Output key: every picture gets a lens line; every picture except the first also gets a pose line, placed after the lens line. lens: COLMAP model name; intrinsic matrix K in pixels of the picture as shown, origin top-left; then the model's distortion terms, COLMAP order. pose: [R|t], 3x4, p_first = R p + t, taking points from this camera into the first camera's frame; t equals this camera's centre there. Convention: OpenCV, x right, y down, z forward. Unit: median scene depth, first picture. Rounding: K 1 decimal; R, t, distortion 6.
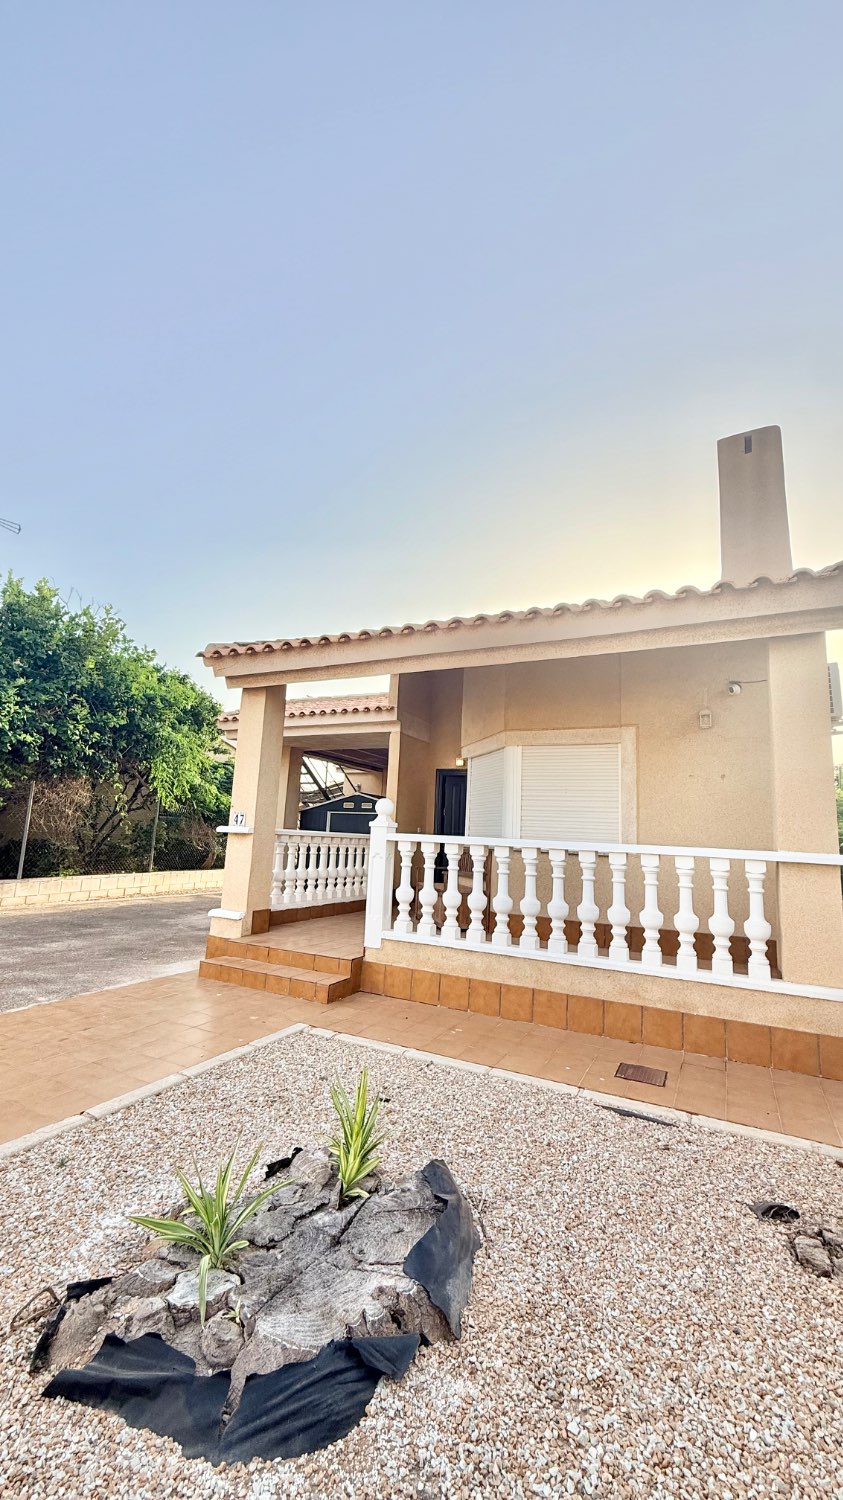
lens RADIAL K [[597.3, 0, 422.3], [0, 597.3, 746.2], [0, 0, 1]] dist [-0.001331, 0.000515]
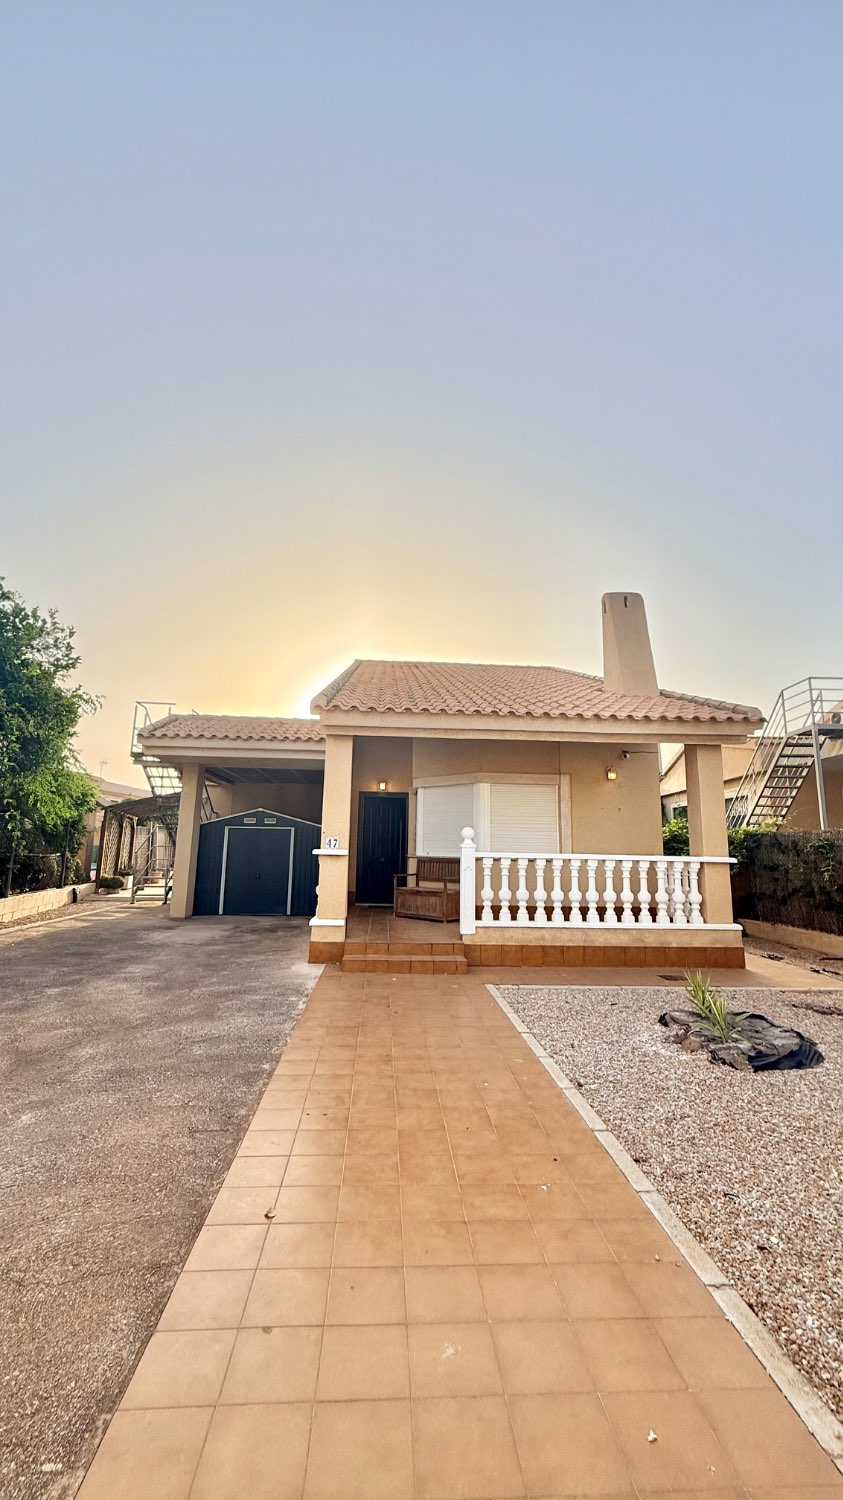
lens RADIAL K [[597.3, 0, 419.6], [0, 597.3, 744.8], [0, 0, 1]] dist [-0.001331, 0.000515]
pose [[0.863969, 0.054549, 0.500582, -1.168518], [-0.054771, 0.998397, -0.014265, -0.106061], [-0.500558, -0.015093, 0.865571, -0.203335]]
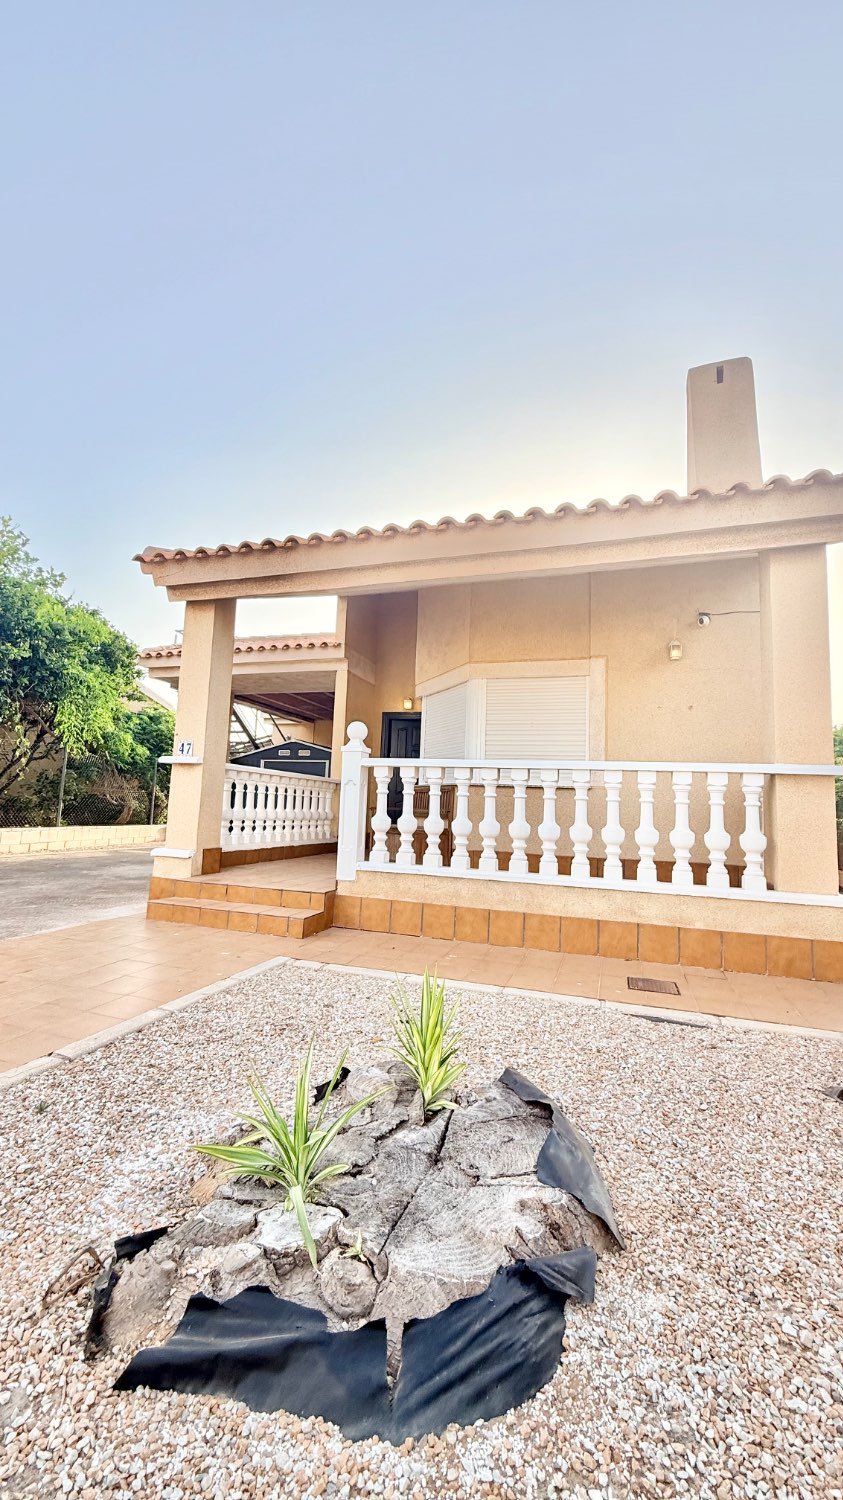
lens RADIAL K [[597.3, 0, 422.3], [0, 597.3, 746.1], [0, 0, 1]] dist [-0.001331, 0.000515]
pose [[0.989295, 0.006418, 0.145788, -0.130989], [-0.014432, 0.998438, 0.053982, 0.099601], [-0.145214, -0.055509, 0.987842, 0.101436]]
